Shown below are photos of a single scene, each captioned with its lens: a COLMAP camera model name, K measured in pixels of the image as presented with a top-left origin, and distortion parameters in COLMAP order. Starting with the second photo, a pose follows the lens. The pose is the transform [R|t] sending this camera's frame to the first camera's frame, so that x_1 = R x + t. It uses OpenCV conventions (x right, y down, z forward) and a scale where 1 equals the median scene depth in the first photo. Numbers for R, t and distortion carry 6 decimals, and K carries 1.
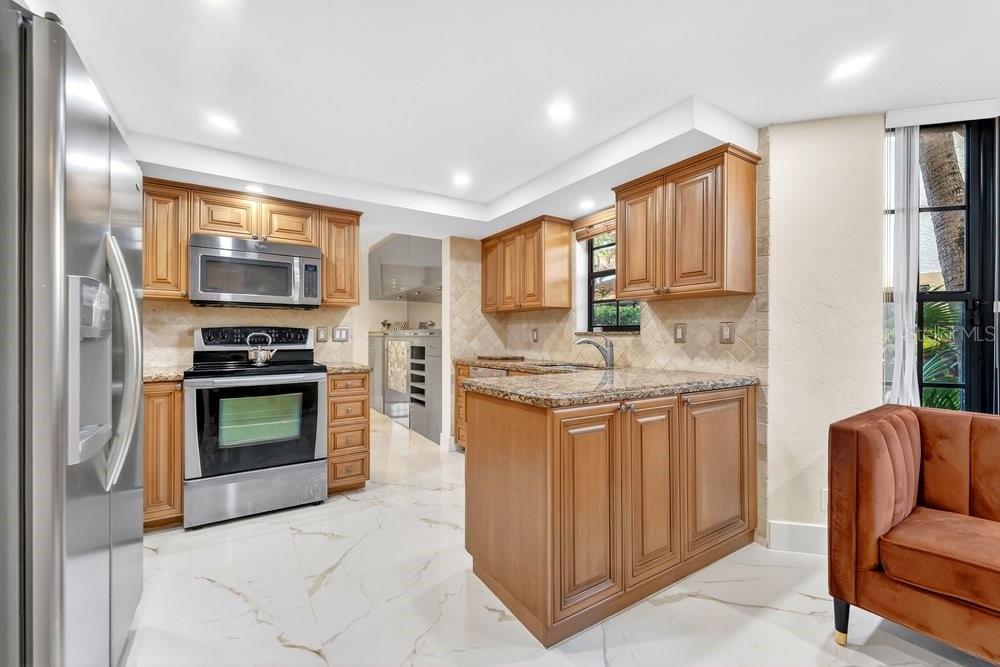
lens RADIAL K [[423.2, 0, 501.0], [0, 423.2, 333.9], [0, 0, 1]] dist [-0.002457, -0.000122]
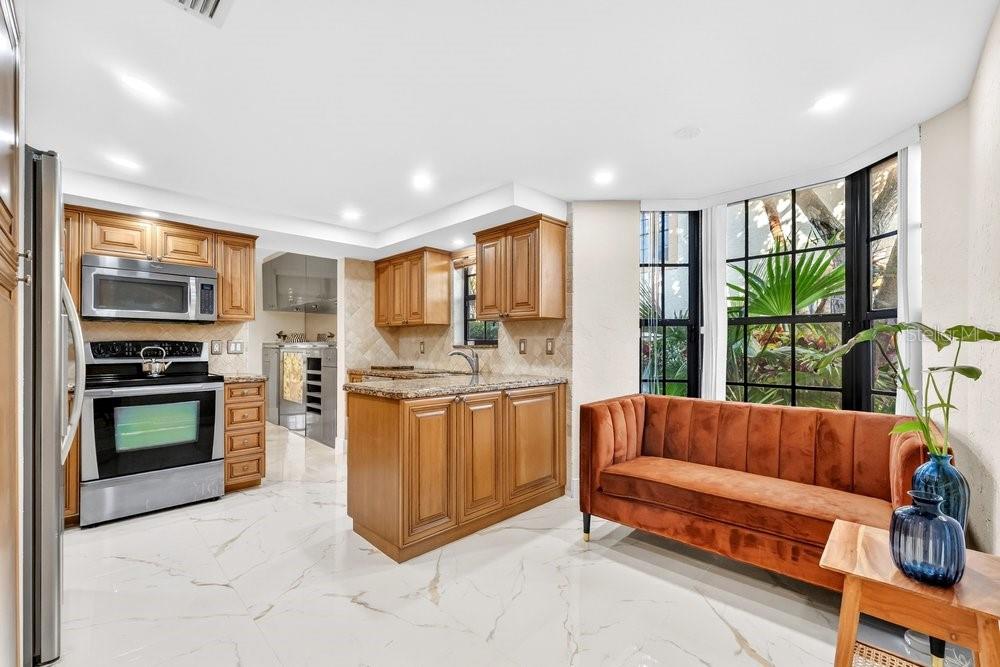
lens RADIAL K [[423.2, 0, 498.7], [0, 423.2, 342.6], [0, 0, 1]] dist [-0.002457, -0.000122]
pose [[0.978375, -0.000218, 0.206840, 0.076952], [0.000964, 0.999993, -0.003510, -0.009252], [-0.206838, 0.003634, 0.978368, -0.275890]]
